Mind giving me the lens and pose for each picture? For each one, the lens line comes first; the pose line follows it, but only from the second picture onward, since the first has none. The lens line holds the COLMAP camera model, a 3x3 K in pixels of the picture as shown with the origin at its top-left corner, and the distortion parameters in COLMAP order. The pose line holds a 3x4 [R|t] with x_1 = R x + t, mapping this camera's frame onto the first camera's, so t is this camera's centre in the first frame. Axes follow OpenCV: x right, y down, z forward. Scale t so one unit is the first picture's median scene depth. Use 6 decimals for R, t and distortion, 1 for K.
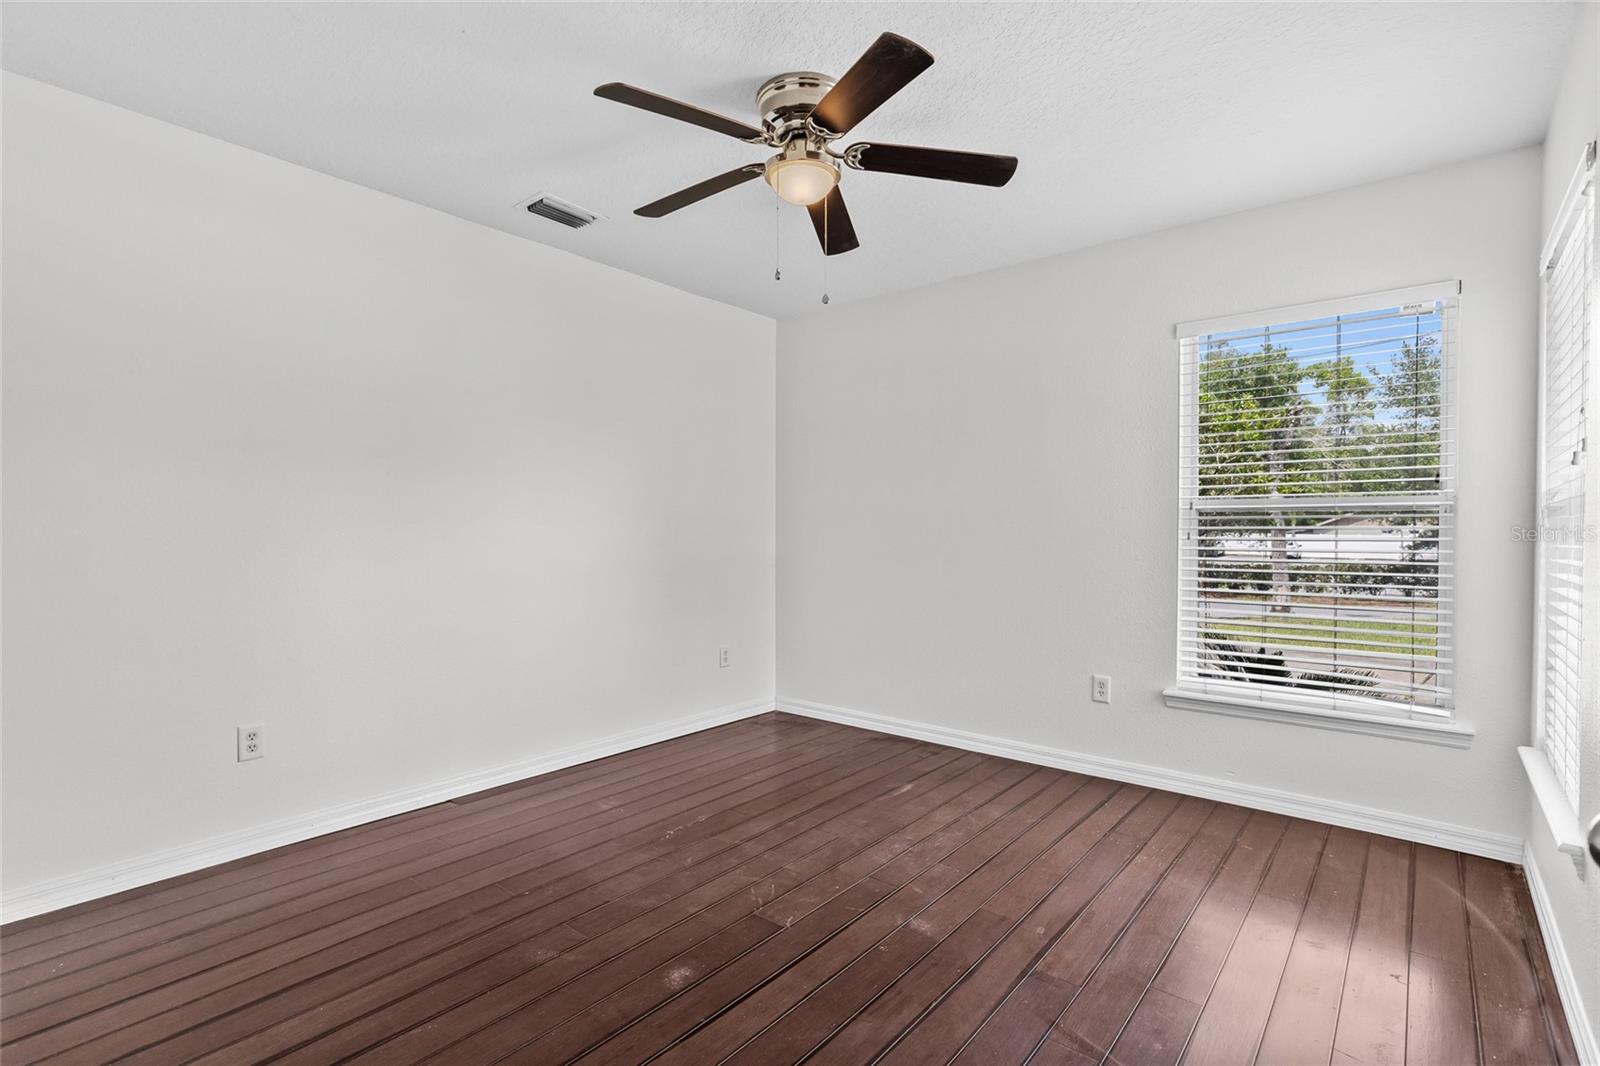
lens RADIAL K [[763.3, 0, 802.4], [0, 763.3, 537.6], [0, 0, 1]] dist [-0.000067, -0.000227]
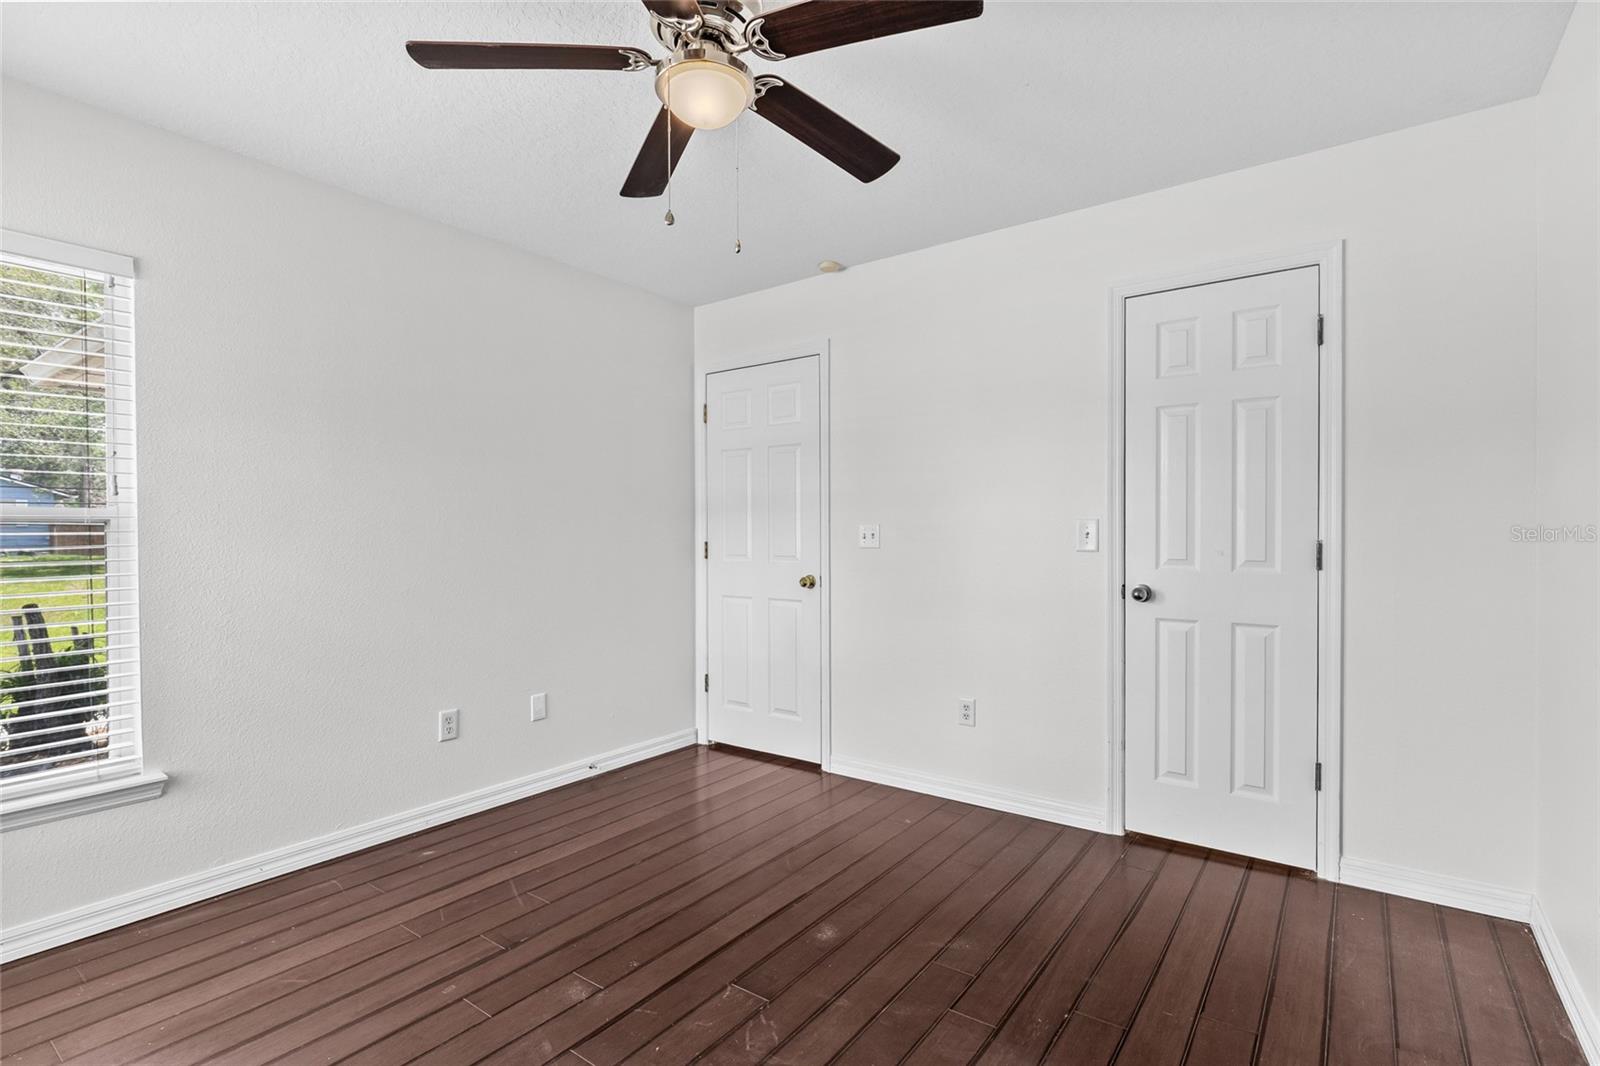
lens RADIAL K [[763.3, 0, 805.8], [0, 763.3, 538.4], [0, 0, 1]] dist [-0.000067, -0.000227]
pose [[-0.998360, 0.003979, -0.057104, -0.059587], [0.002854, 0.999800, 0.019778, -0.035861], [0.057171, 0.019582, -0.998172, 1.858247]]
